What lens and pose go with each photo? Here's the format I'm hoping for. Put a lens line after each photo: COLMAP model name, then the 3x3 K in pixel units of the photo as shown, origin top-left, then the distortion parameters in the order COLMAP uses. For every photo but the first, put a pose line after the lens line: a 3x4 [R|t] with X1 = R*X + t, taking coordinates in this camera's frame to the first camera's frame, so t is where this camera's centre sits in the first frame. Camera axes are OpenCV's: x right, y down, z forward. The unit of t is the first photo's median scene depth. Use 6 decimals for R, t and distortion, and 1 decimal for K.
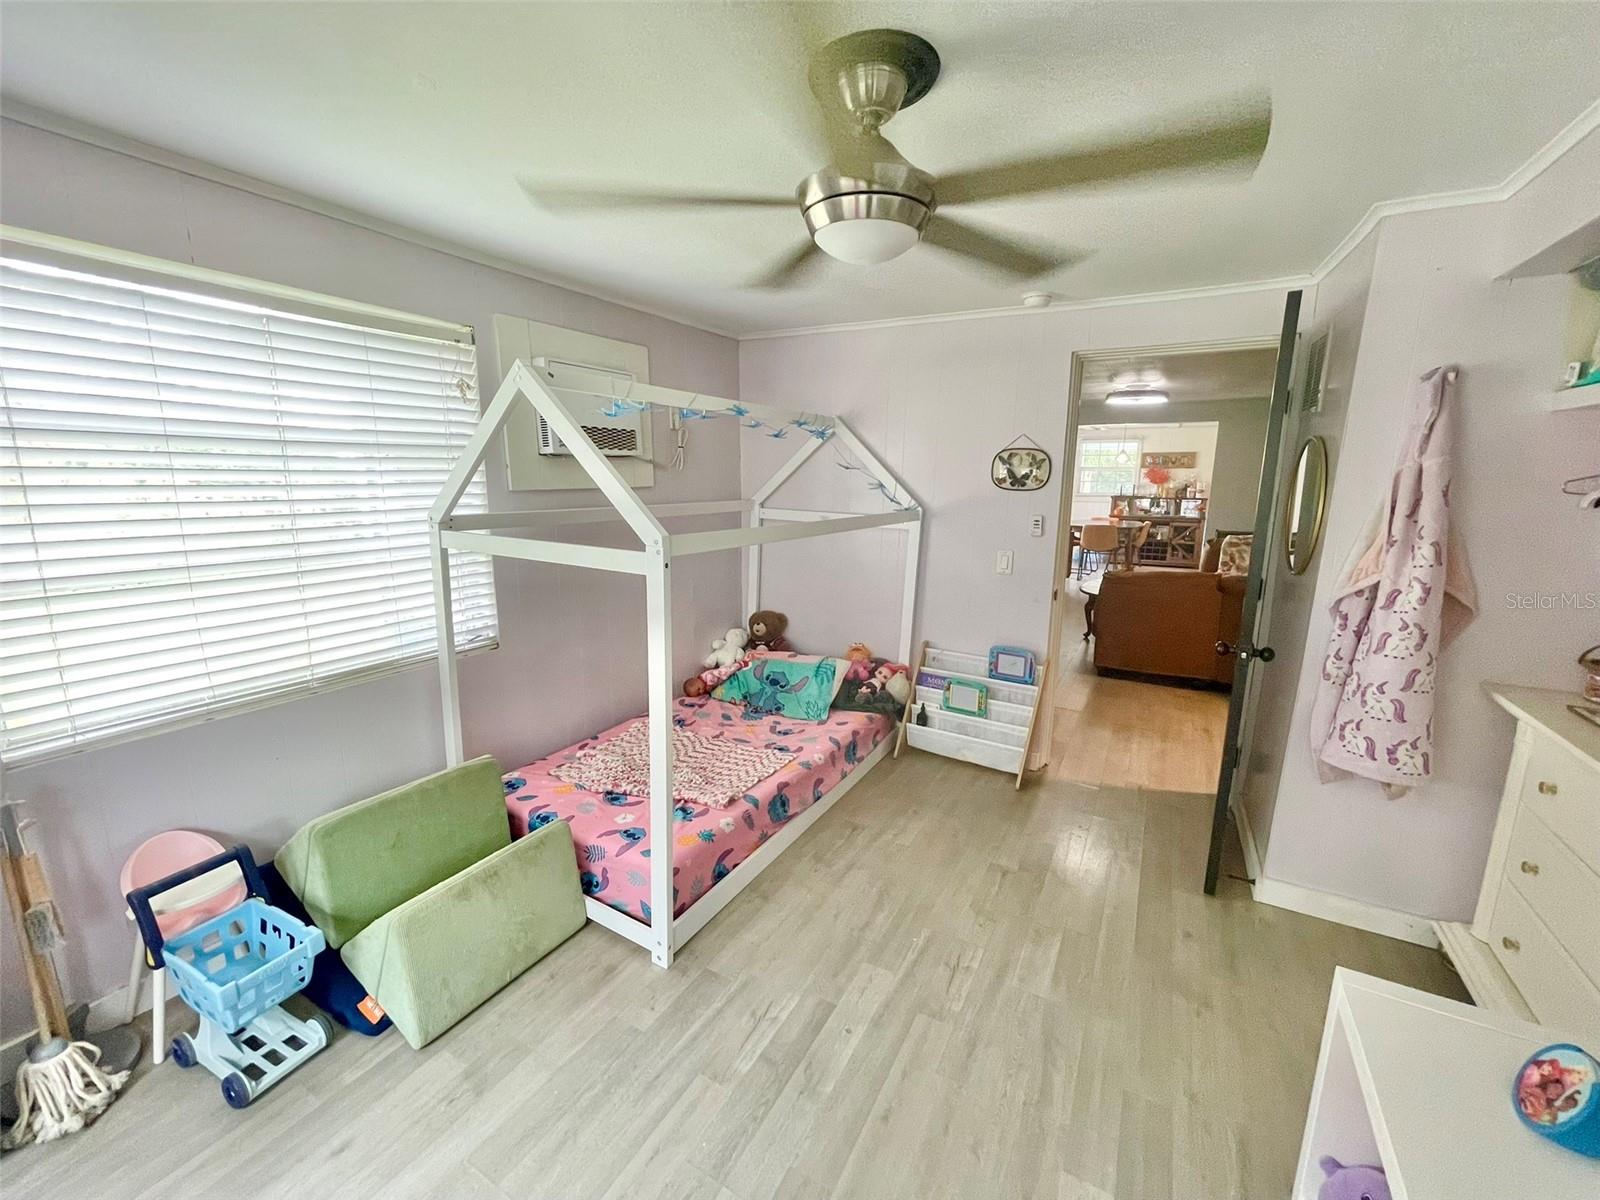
lens RADIAL K [[650.1, 0, 791.9], [0, 650.1, 602.2], [0, 0, 1]] dist [-0.003713, 0.000176]
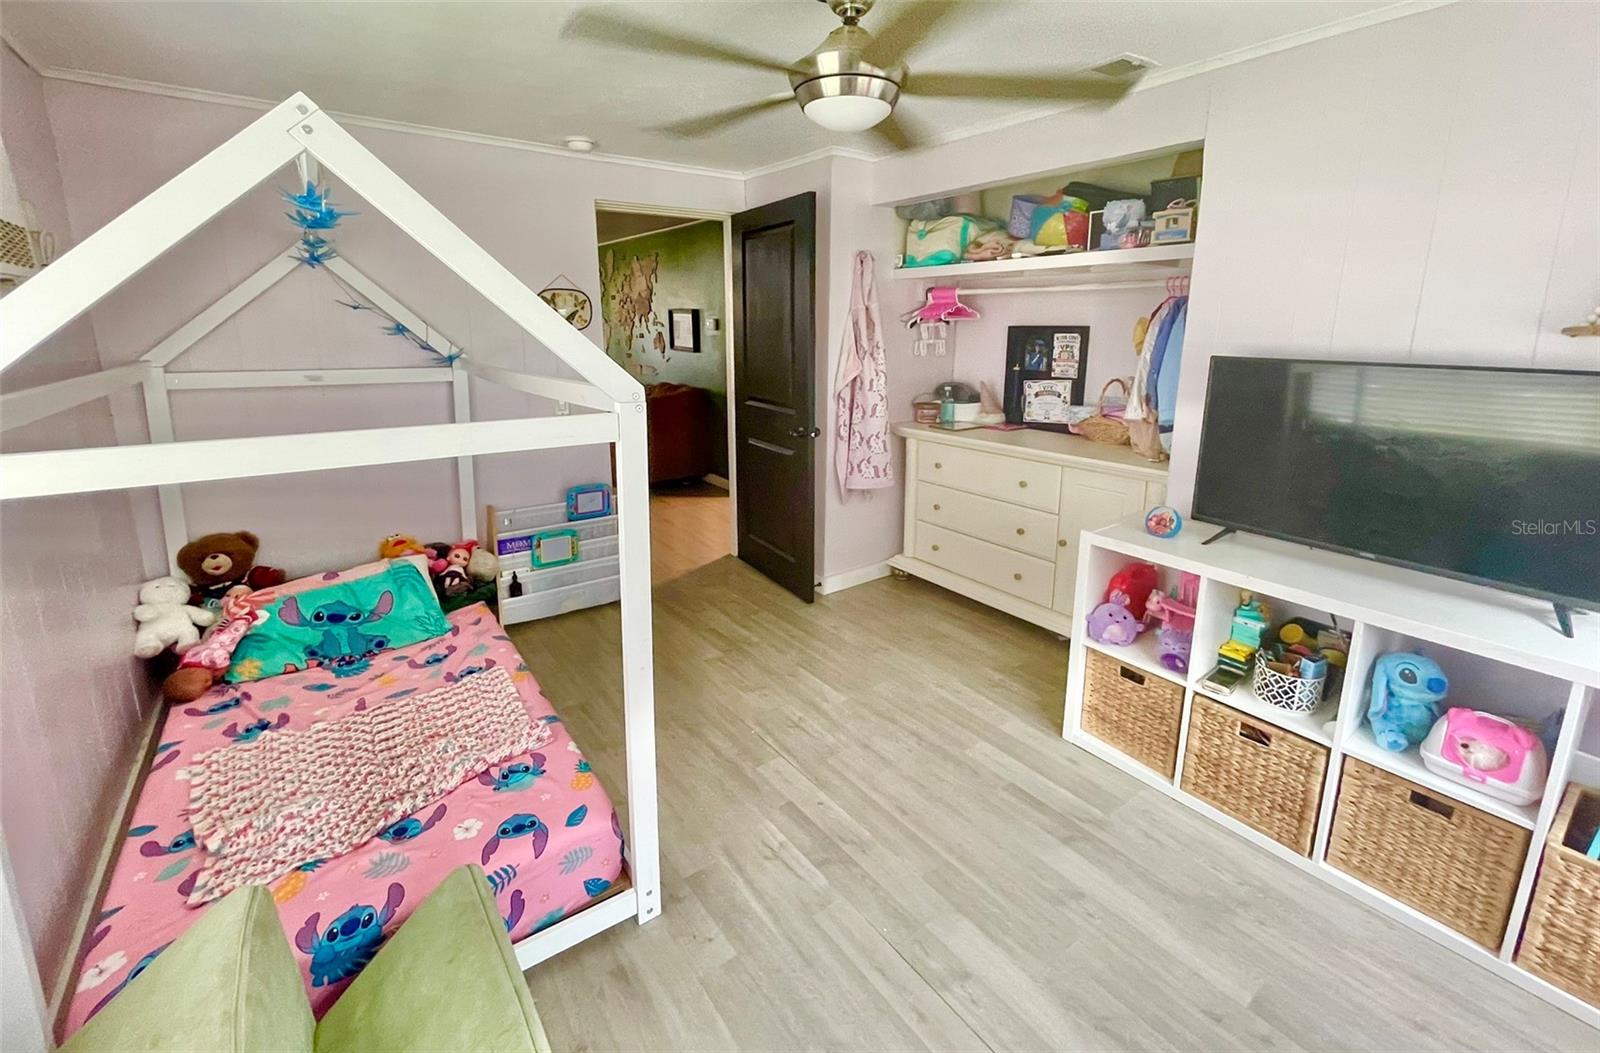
lens RADIAL K [[674.2, 0, 788.8], [0, 674.2, 464.1], [0, 0, 1]] dist [0.001671, -0.001945]
pose [[0.407391, -0.201246, 0.890805, -0.514958], [0.185373, 0.973335, 0.135115, -0.051838], [-0.894243, 0.110086, 0.433833, 0.278663]]
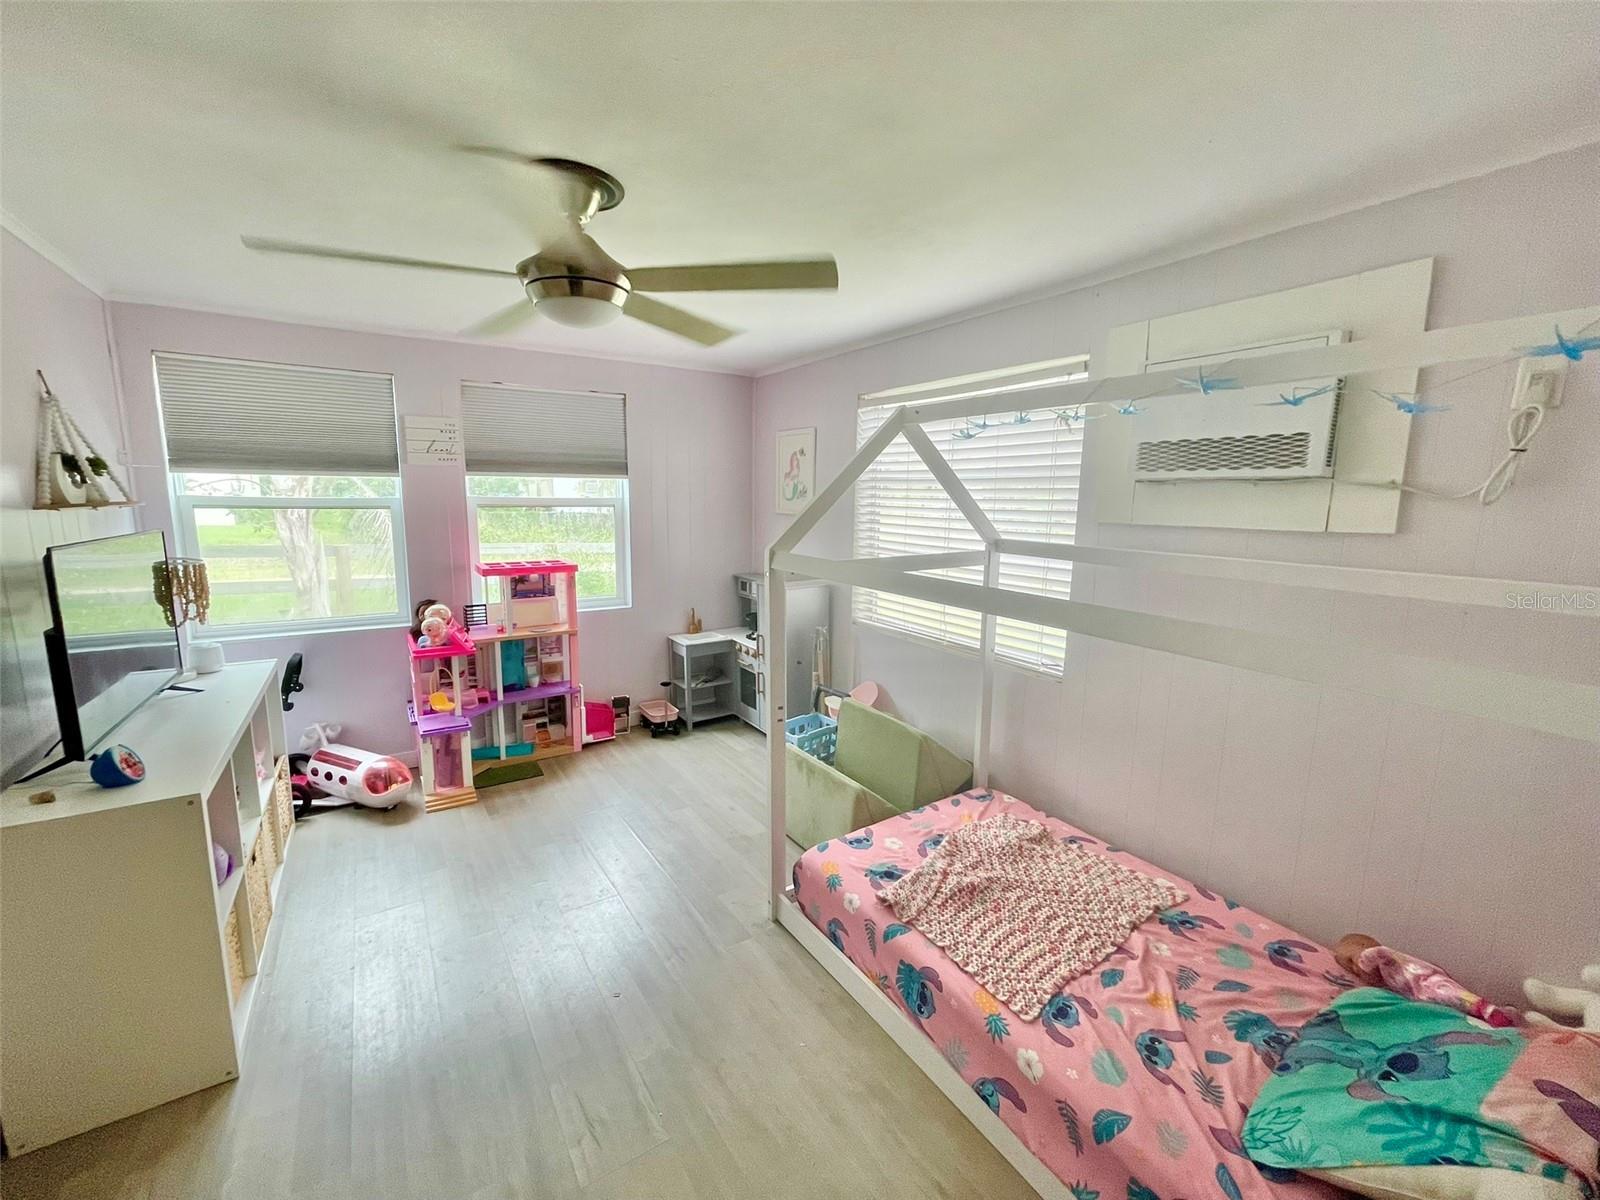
lens RADIAL K [[650.1, 0, 801.5], [0, 650.1, 601.7], [0, 0, 1]] dist [-0.003713, 0.000176]
pose [[-0.444772, 0.134274, -0.885521, 0.497356], [-0.189688, 0.952148, 0.239652, -0.181559], [0.875326, 0.274563, -0.398018, 0.906487]]
